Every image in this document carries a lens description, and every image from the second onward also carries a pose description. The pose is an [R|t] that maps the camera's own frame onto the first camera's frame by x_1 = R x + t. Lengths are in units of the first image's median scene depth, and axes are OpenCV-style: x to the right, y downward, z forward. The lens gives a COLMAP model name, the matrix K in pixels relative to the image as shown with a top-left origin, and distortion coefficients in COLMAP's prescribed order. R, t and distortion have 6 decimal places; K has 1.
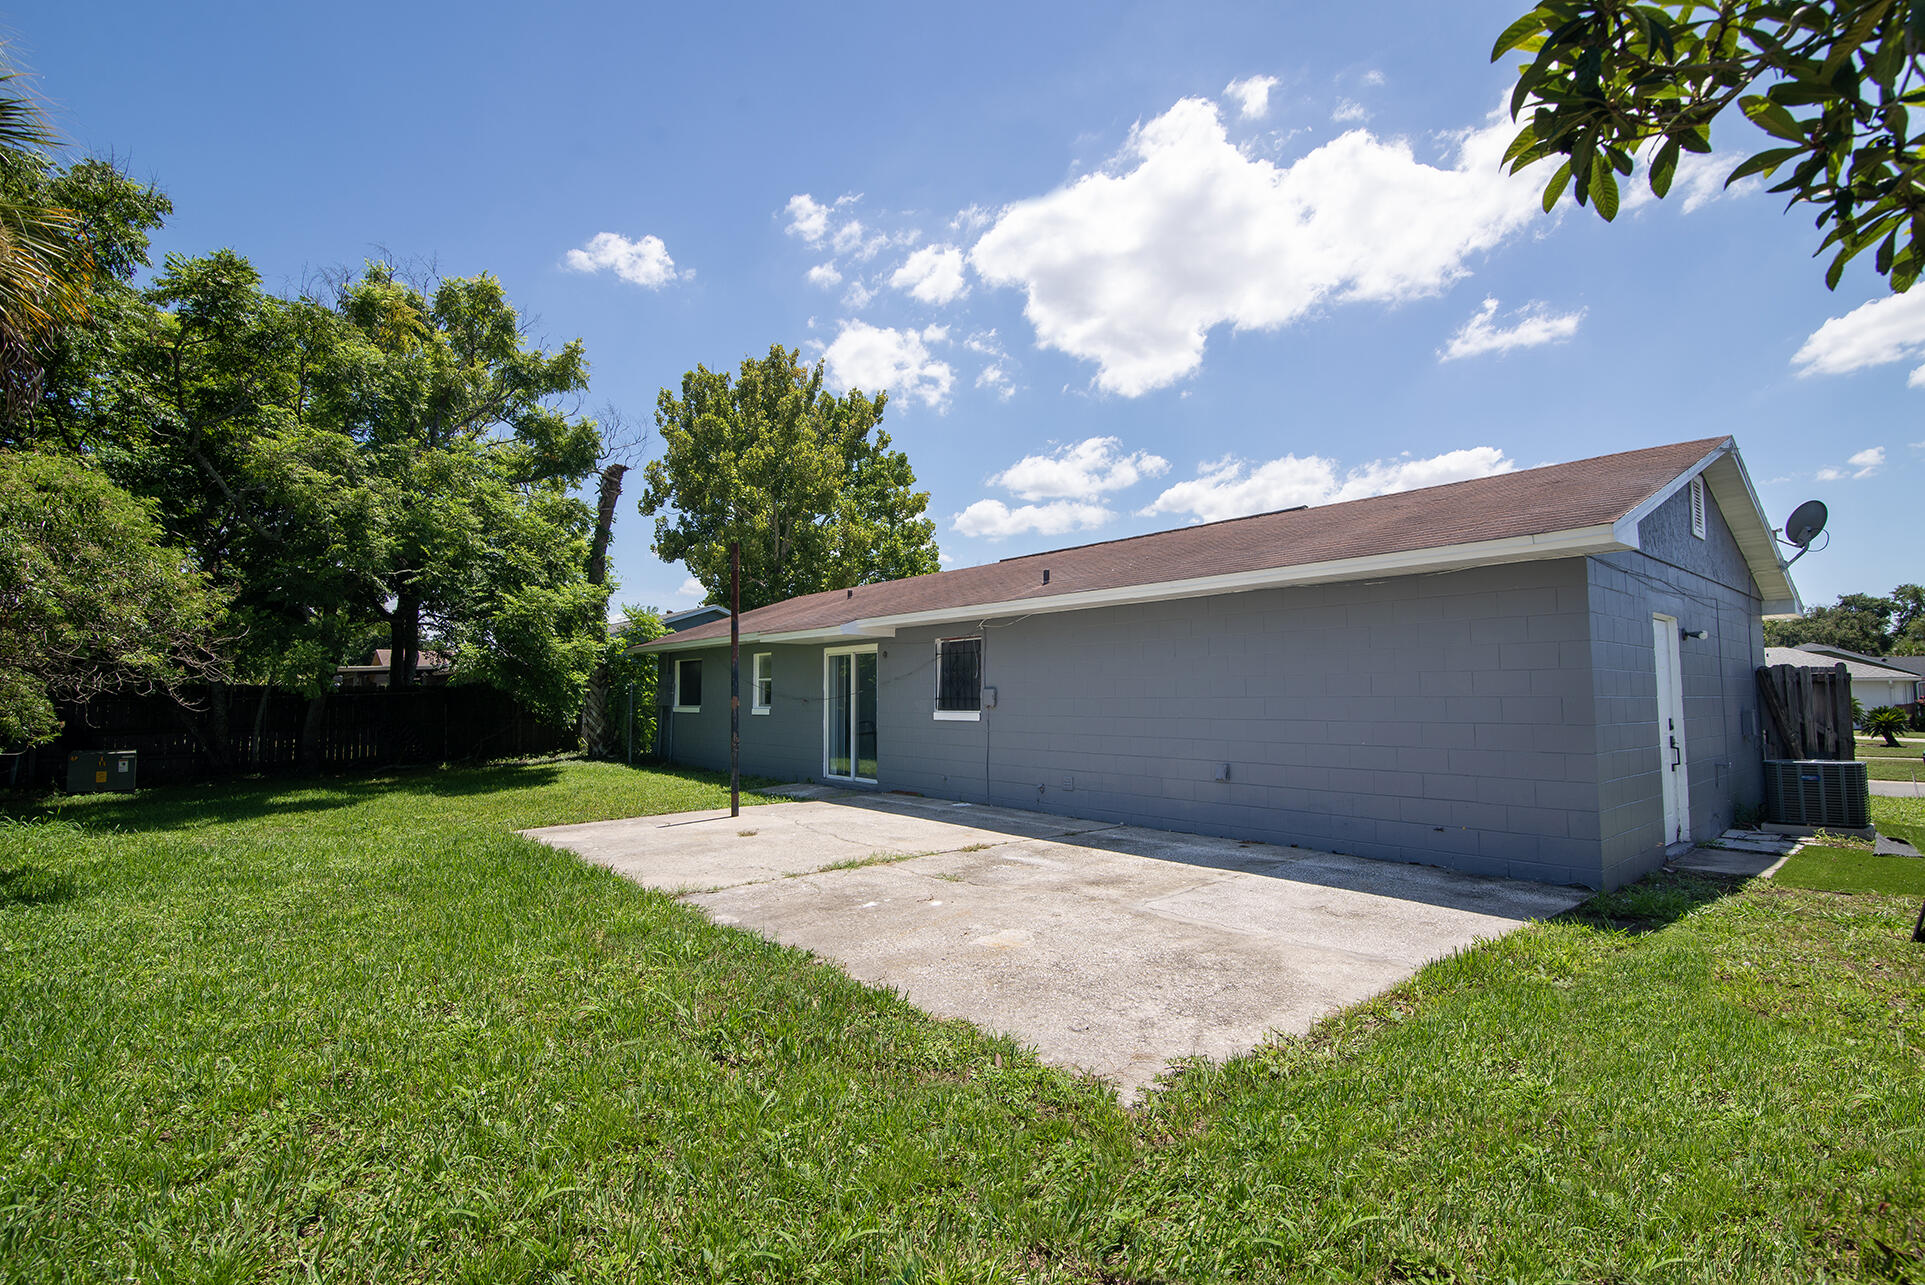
lens RADIAL K [[872.7, 0, 957.0], [0, 872.7, 646.1], [0, 0, 1]] dist [0.001598, 0.000231]
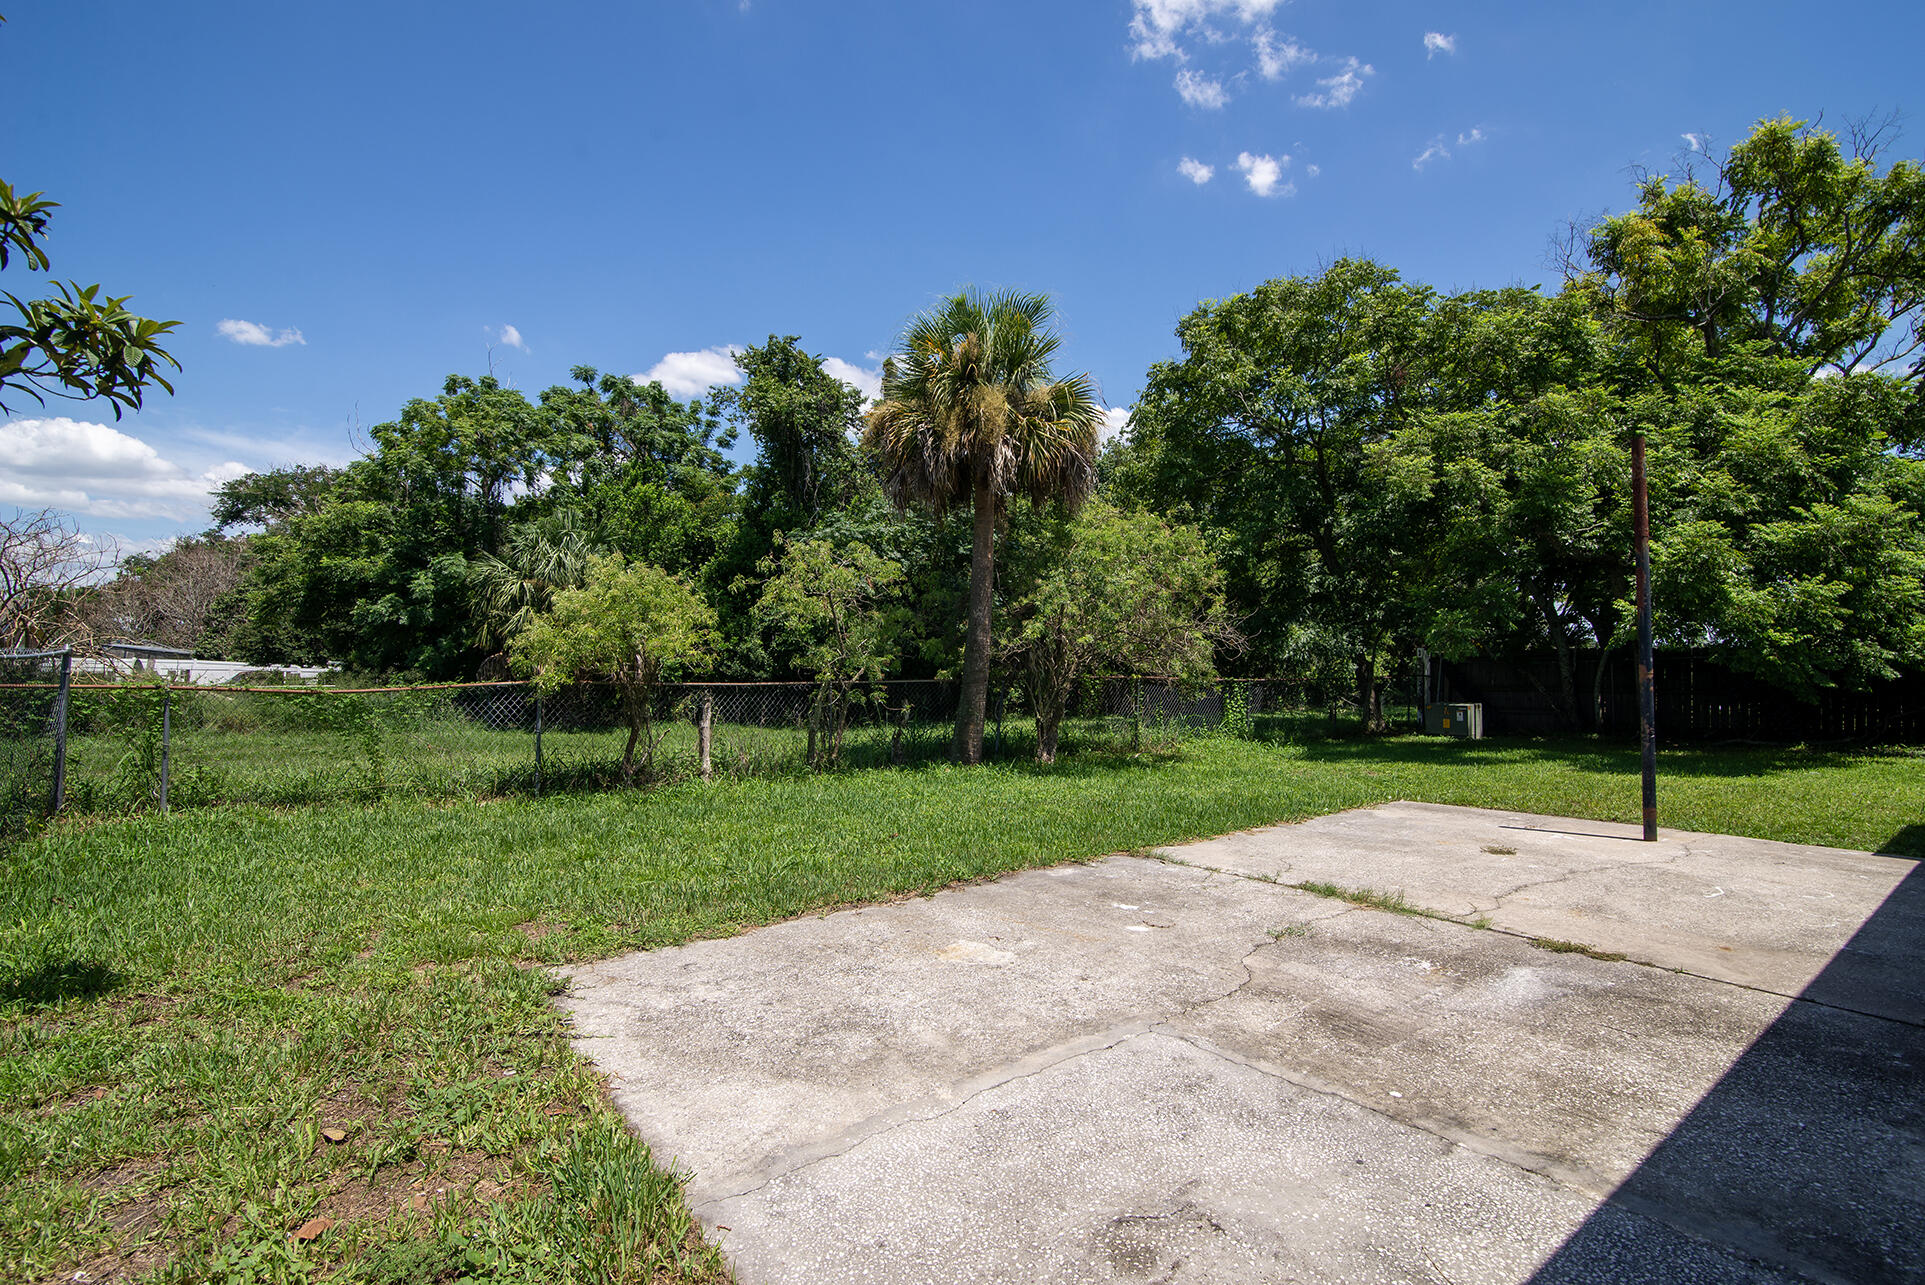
lens RADIAL K [[872.7, 0, 957.0], [0, 872.7, 646.1], [0, 0, 1]] dist [0.001598, 0.000231]
pose [[-0.044168, -0.014788, -0.998915, 0.995801], [0.060445, 0.998019, -0.017447, 0.055505], [0.997194, -0.061150, -0.043187, 1.131401]]
